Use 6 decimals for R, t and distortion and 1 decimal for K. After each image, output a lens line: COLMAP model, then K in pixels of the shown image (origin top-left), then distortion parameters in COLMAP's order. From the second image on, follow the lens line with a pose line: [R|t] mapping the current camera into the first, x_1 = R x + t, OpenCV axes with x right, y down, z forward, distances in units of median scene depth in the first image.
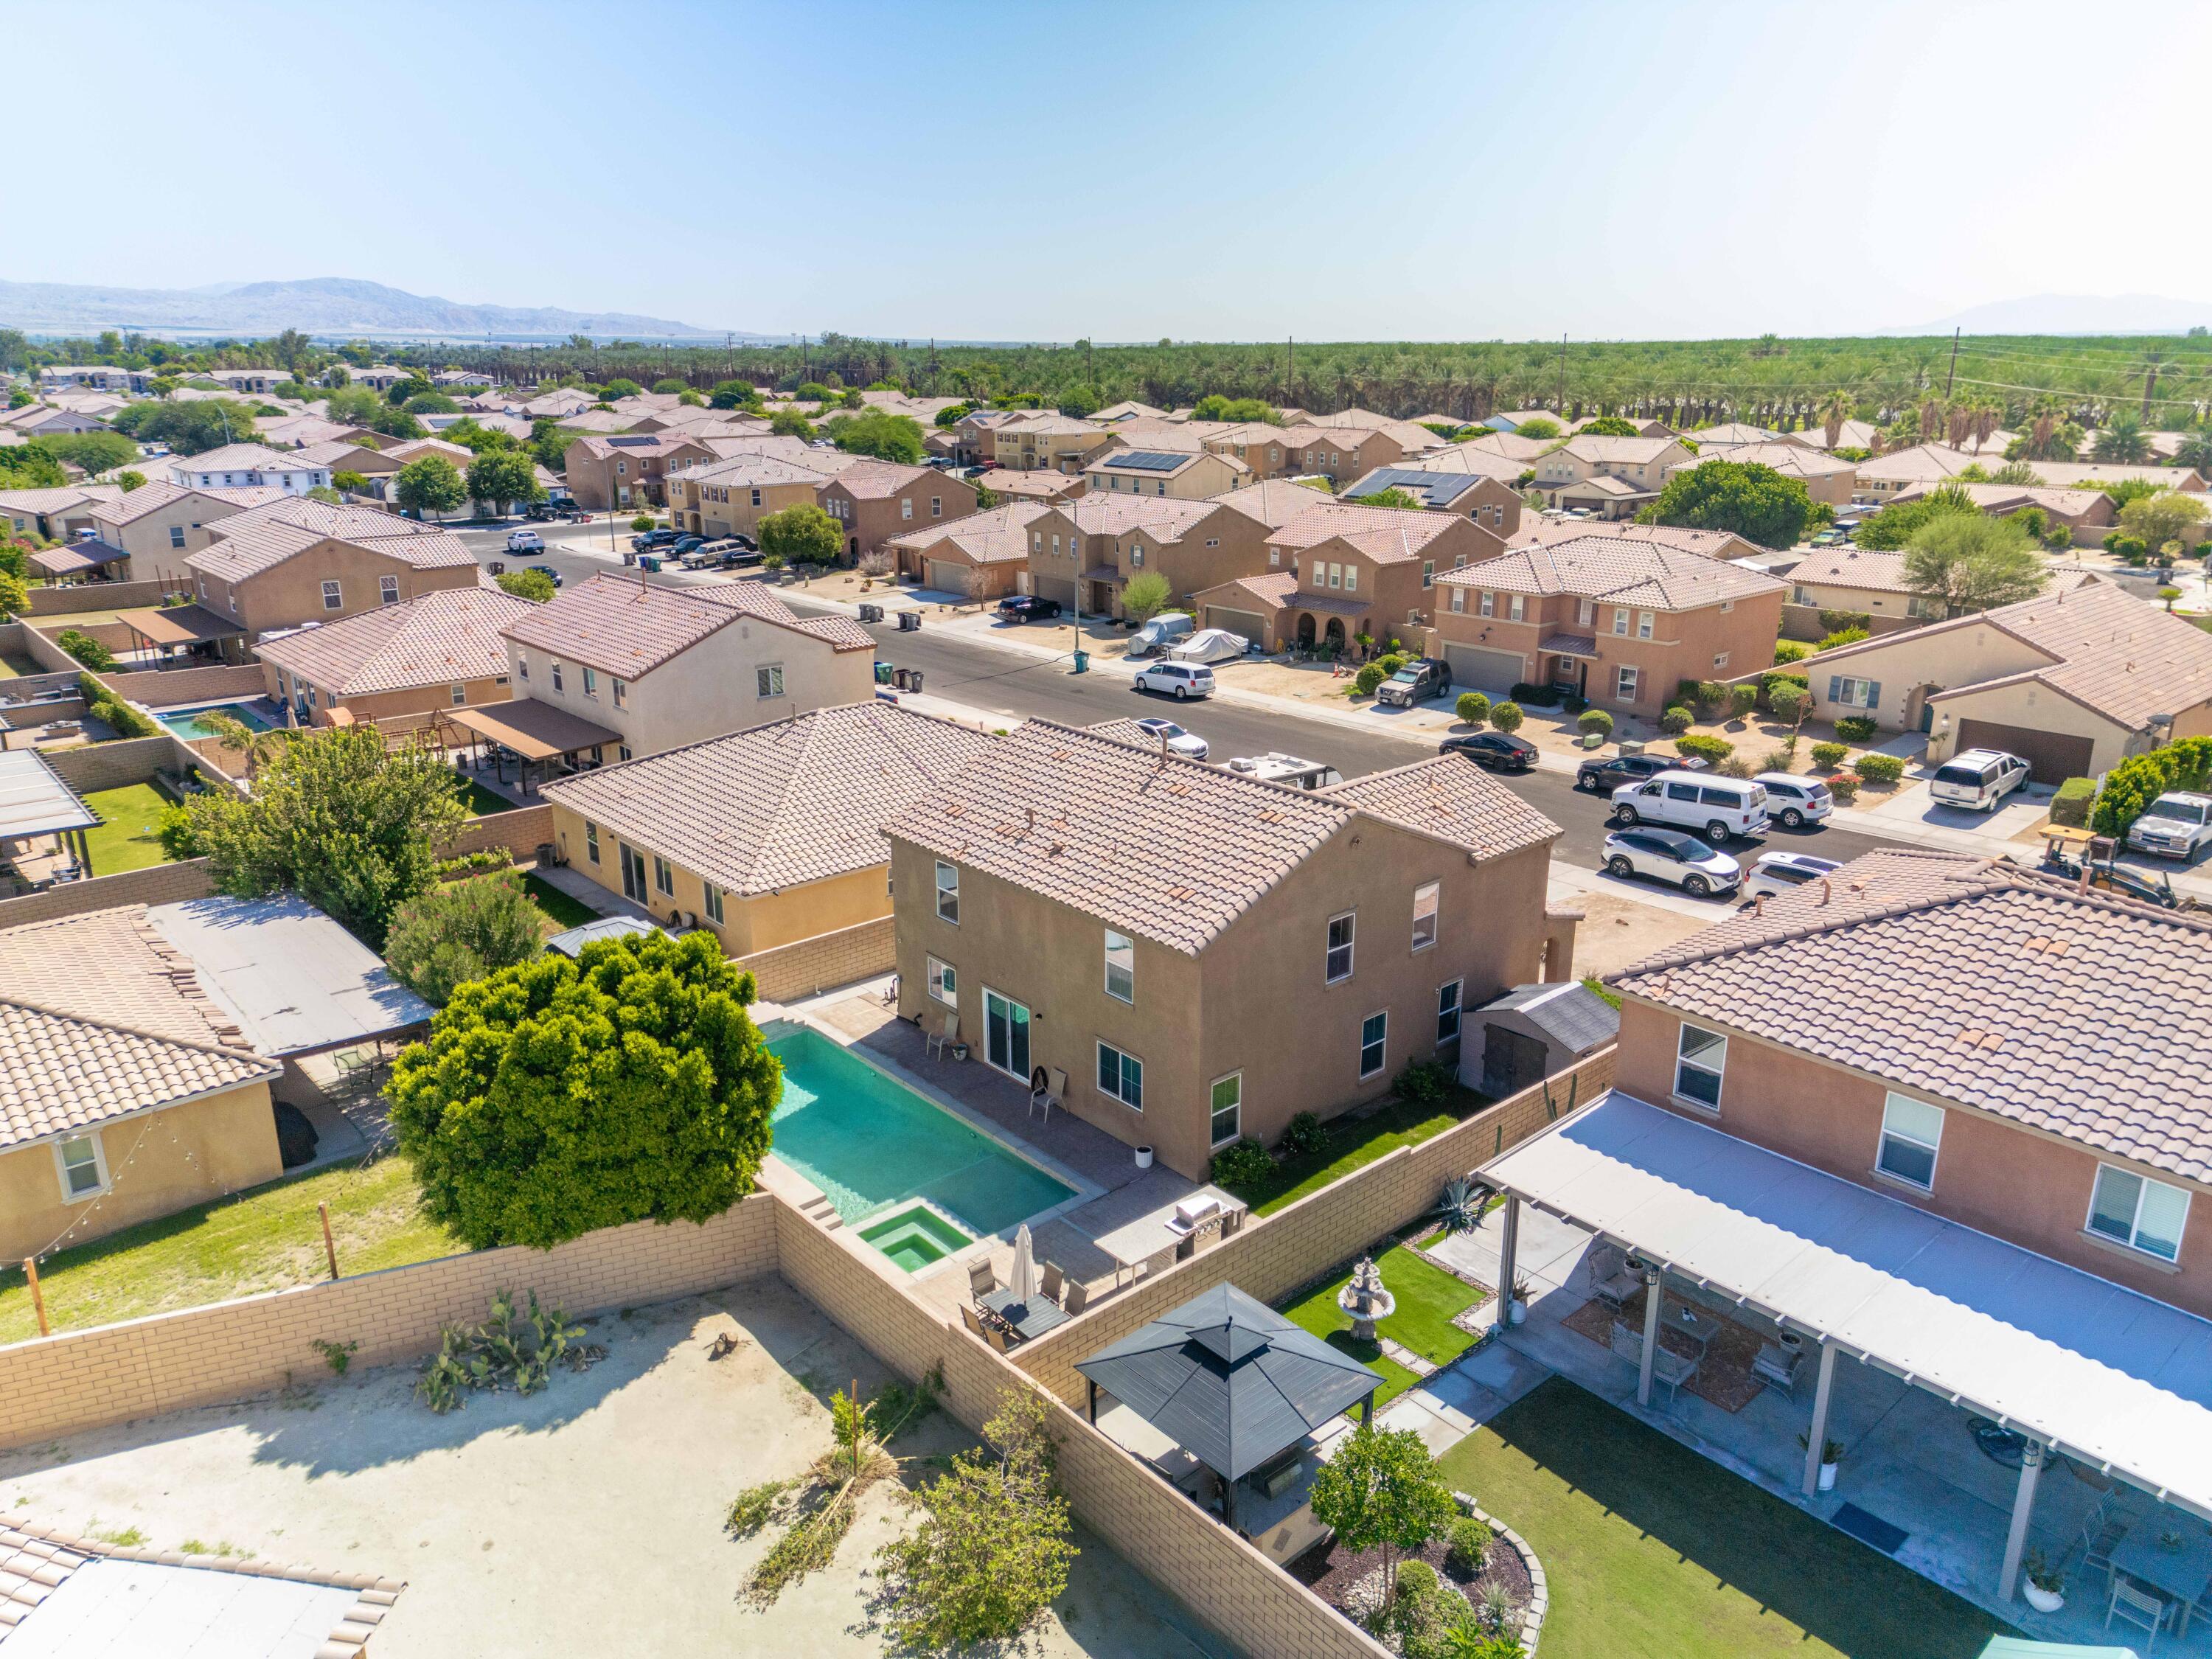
lens RADIAL K [[1550.1, 0, 1106.0], [0, 1550.1, 829.5], [0, 0, 1]] dist [0.101376, -0.169575]
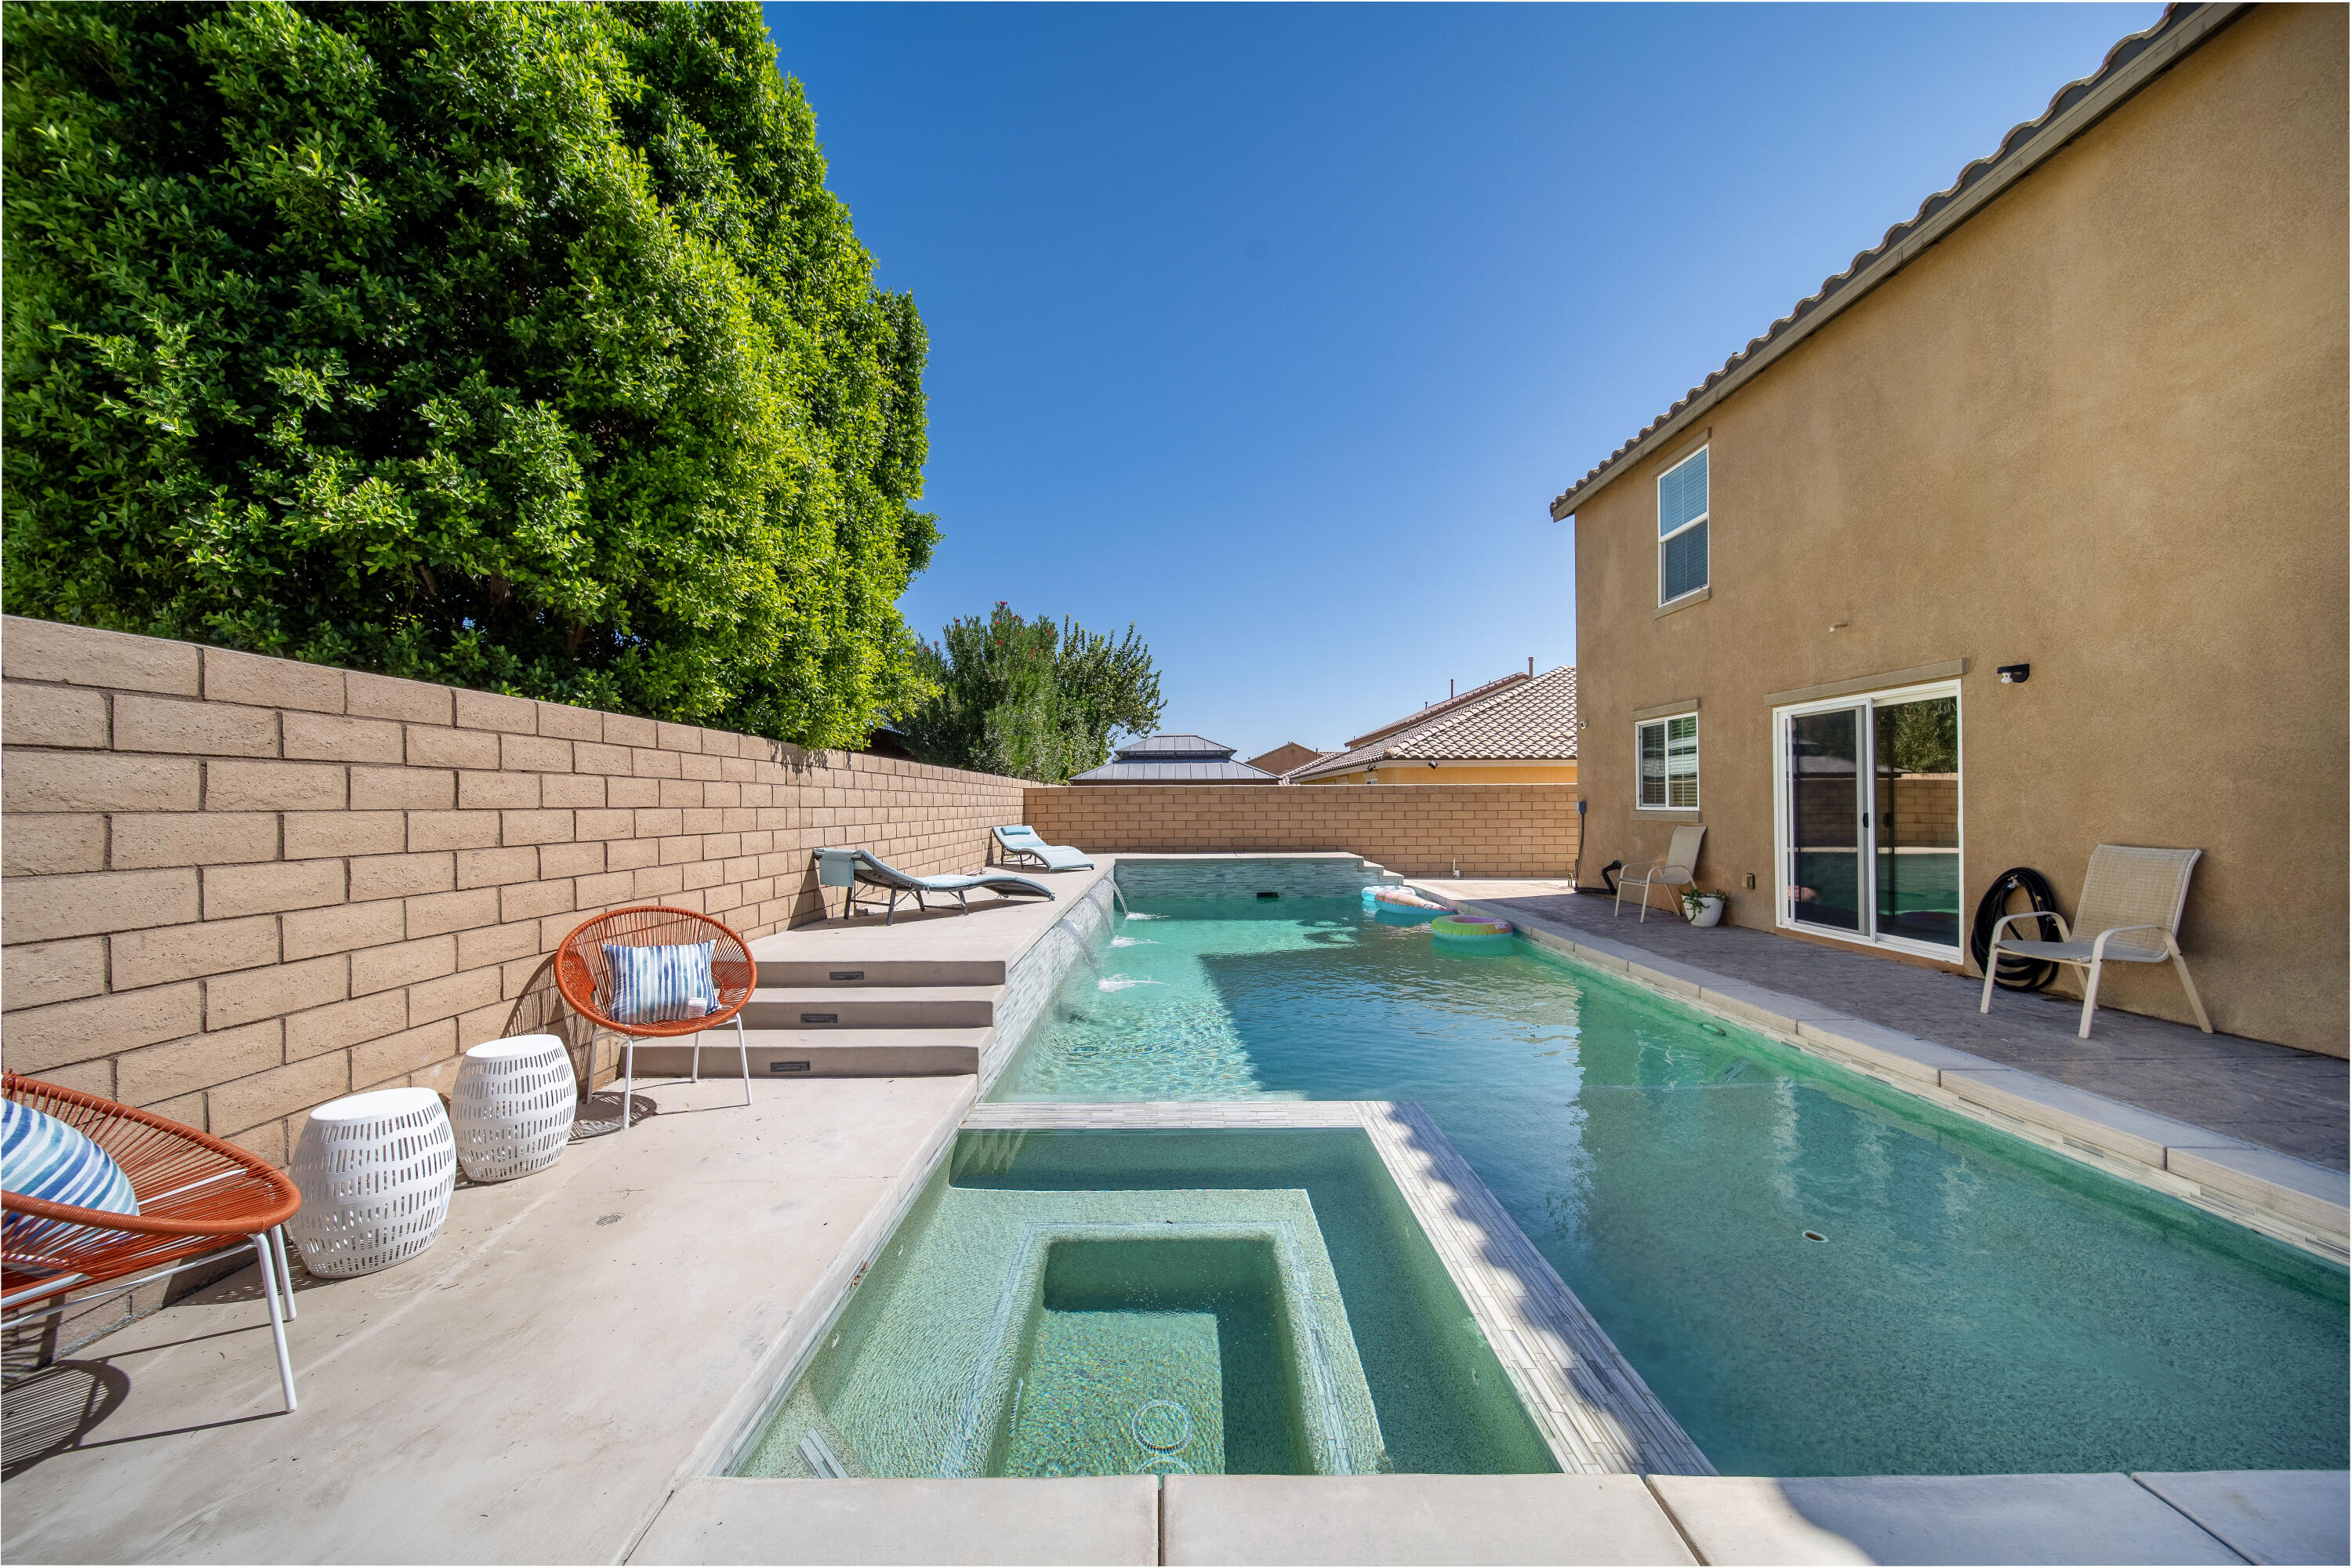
lens RADIAL K [[832.5, 0, 1165.8], [0, 832.5, 802.0], [0, 0, 1]] dist [-0.000066, -0.001783]
pose [[0.739093, -0.009300, -0.673539, -0.035673], [-0.195892, 0.953721, -0.228126, 0.134793], [0.644490, 0.300548, 0.703067, 0.521952]]
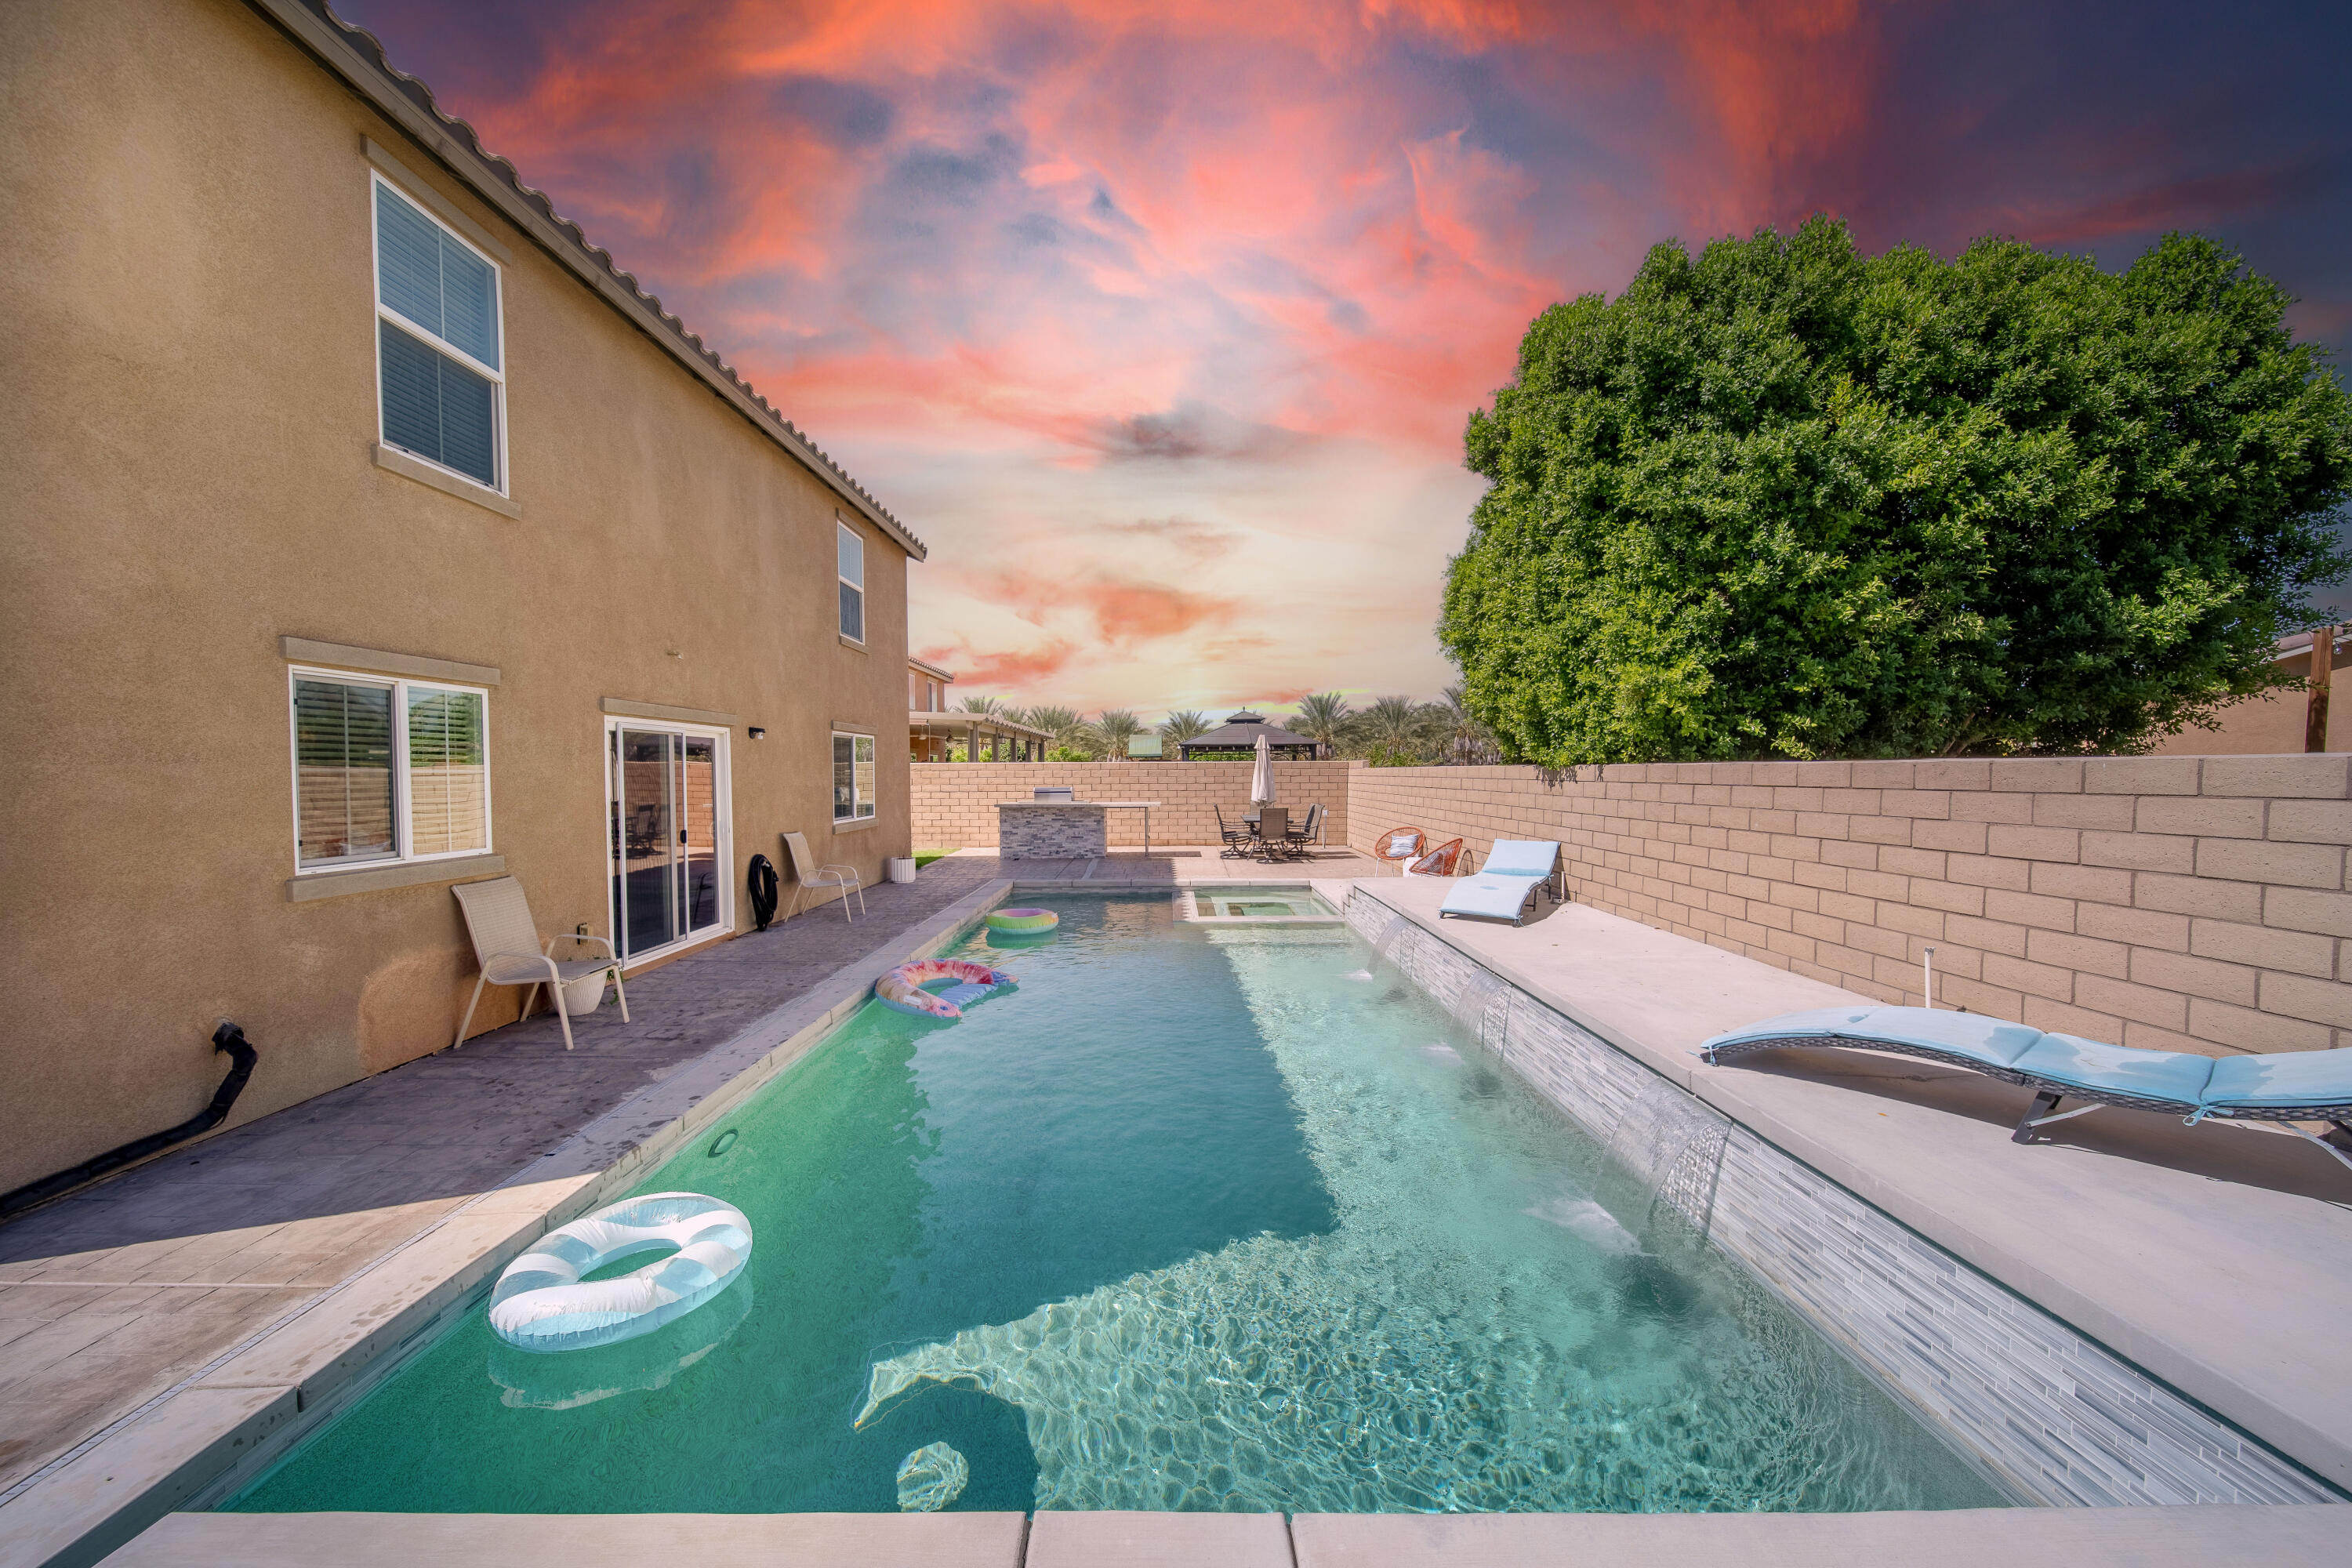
lens RADIAL K [[839.0, 0, 1171.5], [0, 839.0, 799.9], [0, 0, 1]] dist [-0.000691, -0.001965]
pose [[-0.754477, -0.024260, 0.655879, -0.190016], [0.199549, 0.943530, 0.264447, 0.064487], [-0.625256, 0.330399, -0.707030, 0.716988]]
